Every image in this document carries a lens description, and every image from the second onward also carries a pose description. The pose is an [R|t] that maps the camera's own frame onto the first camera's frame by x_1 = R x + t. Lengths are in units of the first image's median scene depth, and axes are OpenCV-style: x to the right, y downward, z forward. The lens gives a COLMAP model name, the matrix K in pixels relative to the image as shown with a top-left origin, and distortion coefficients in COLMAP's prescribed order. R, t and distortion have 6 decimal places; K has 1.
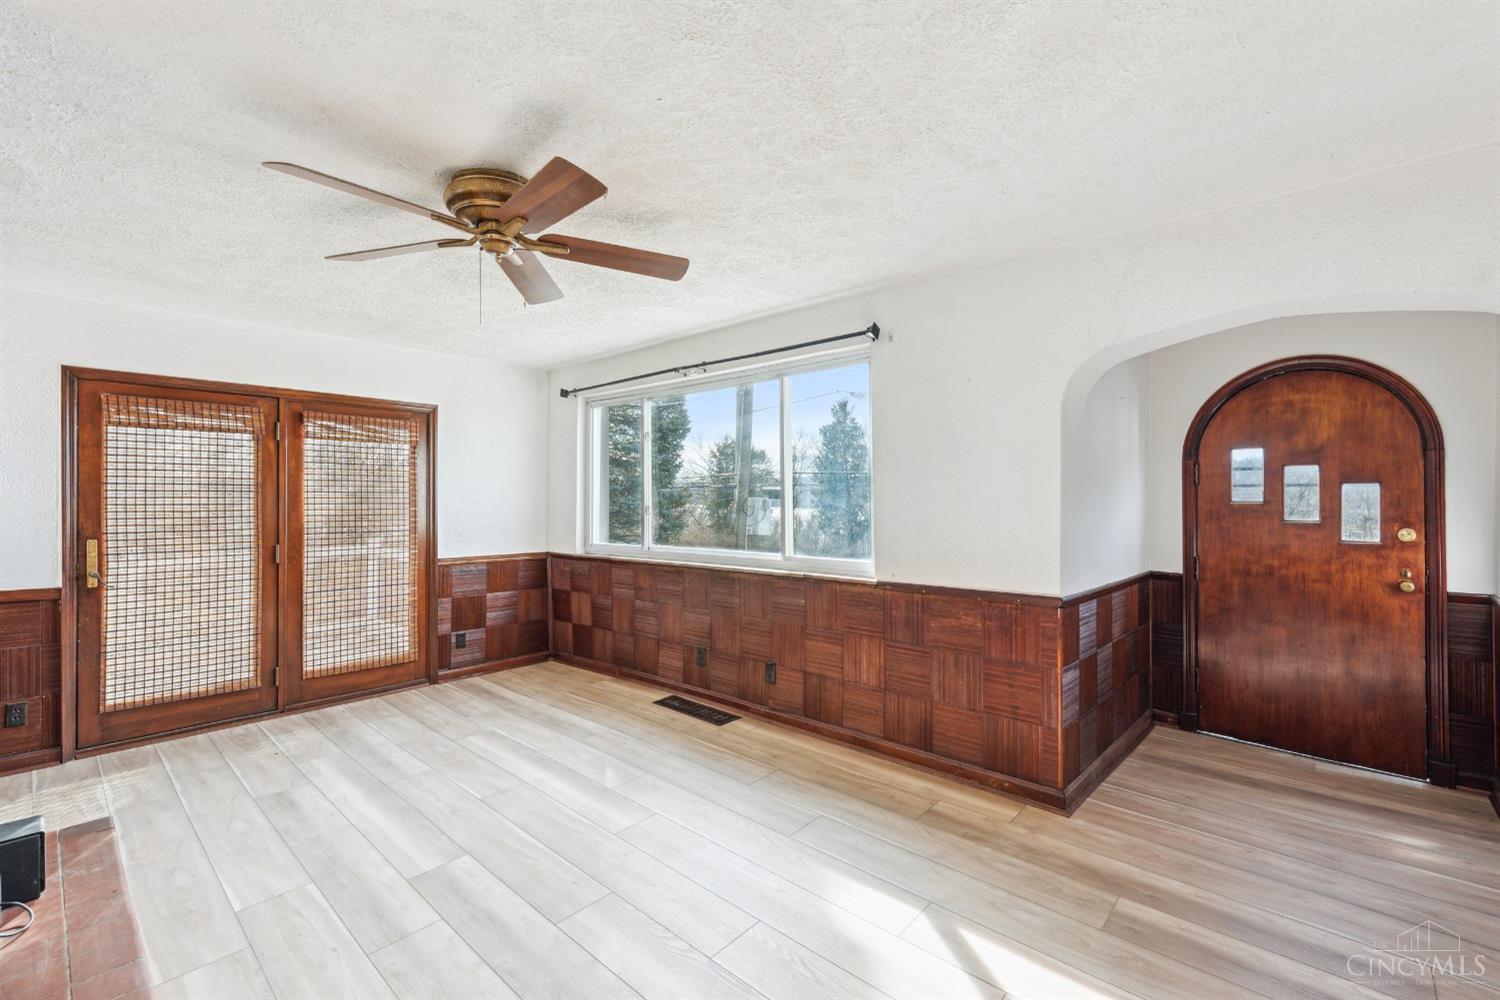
lens RADIAL K [[671.2, 0, 769.9], [0, 671.2, 486.5], [0, 0, 1]] dist [0.008760, -0.001352]
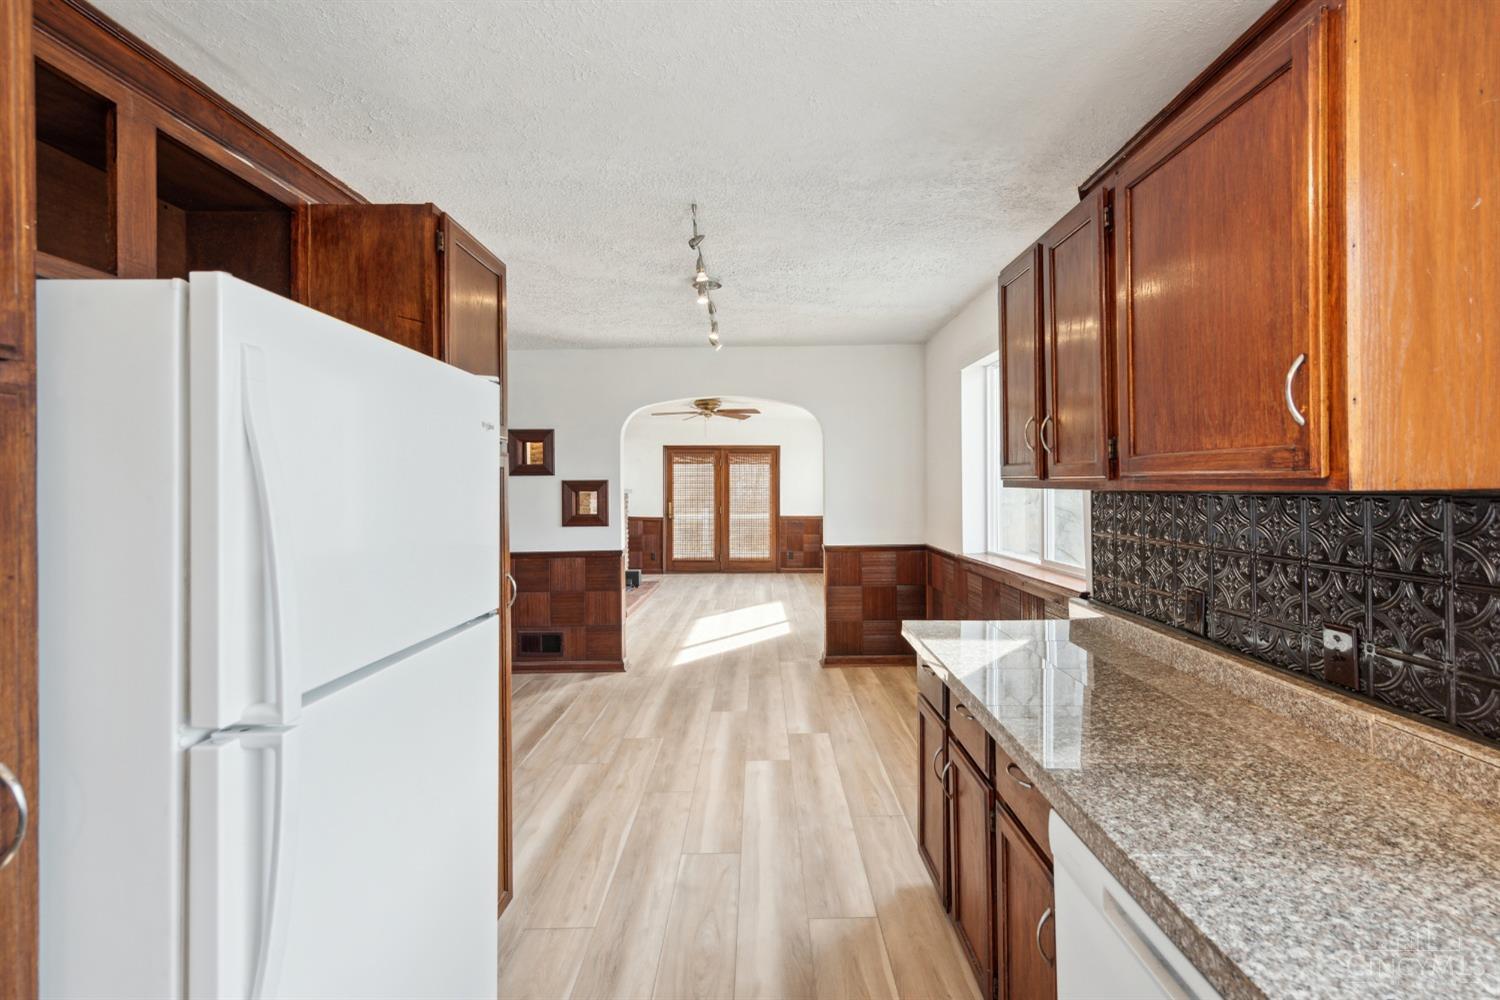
lens RADIAL K [[671.2, 0, 758.2], [0, 671.2, 486.7], [0, 0, 1]] dist [0.008760, -0.001352]
pose [[0.671755, -0.005450, -0.740753, 1.485490], [0.014701, 0.999874, 0.005975, -0.003889], [0.740627, -0.014903, 0.671751, -0.715938]]
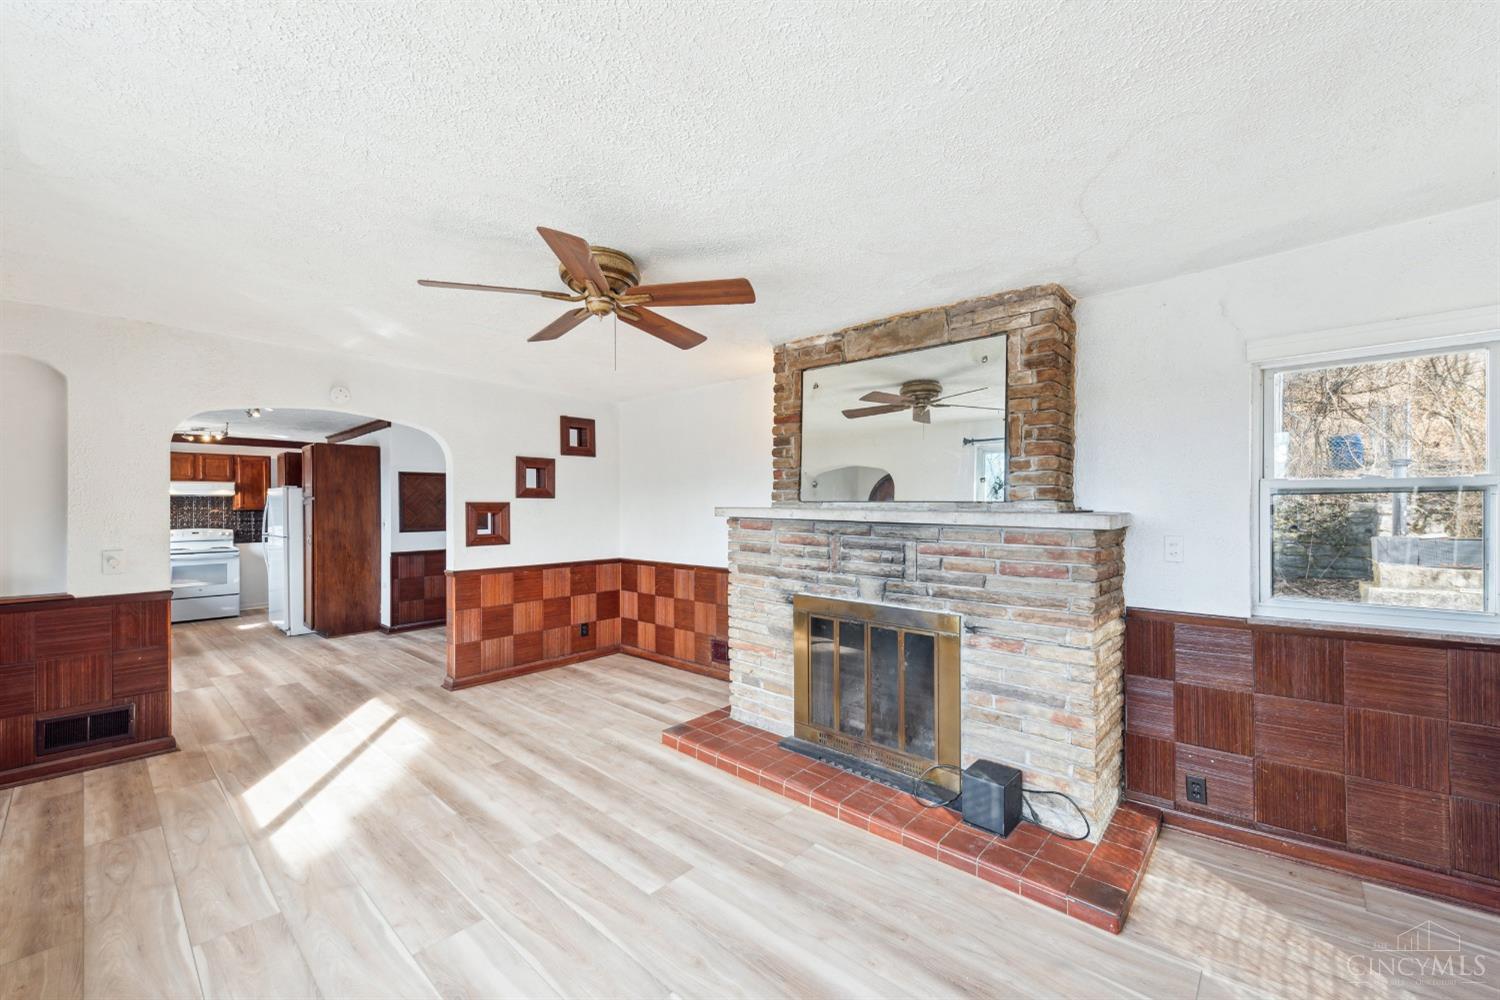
lens RADIAL K [[597.8, 0, 772.6], [0, 597.8, 506.7], [0, 0, 1]] dist [0.015447, -0.003731]
pose [[-0.999786, 0.005925, -0.019802, -0.442064], [0.006079, 0.999952, -0.007725, 0.009188], [0.019756, -0.007844, -0.999774, 1.343127]]
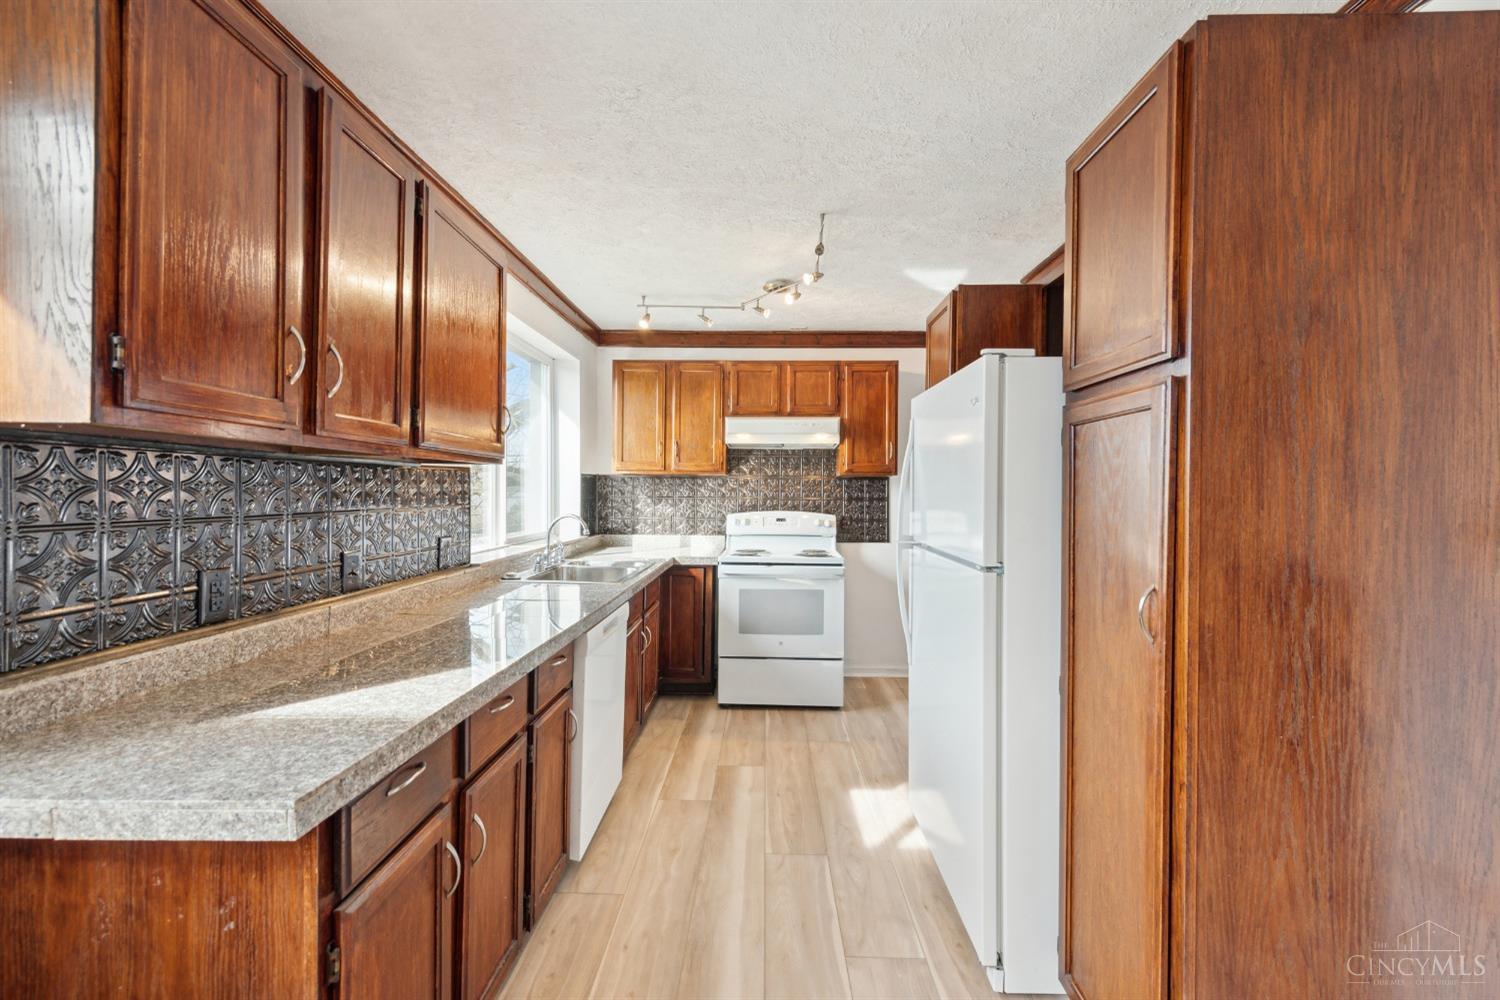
lens RADIAL K [[623.8, 0, 755.8], [0, 623.8, 497.5], [0, 0, 1]] dist [0.014642, -0.004422]
pose [[-0.662453, -0.012903, 0.748992, 0.799737], [-0.013965, 0.999891, 0.004874, 0.028548], [-0.748973, -0.007231, -0.662561, -0.119608]]
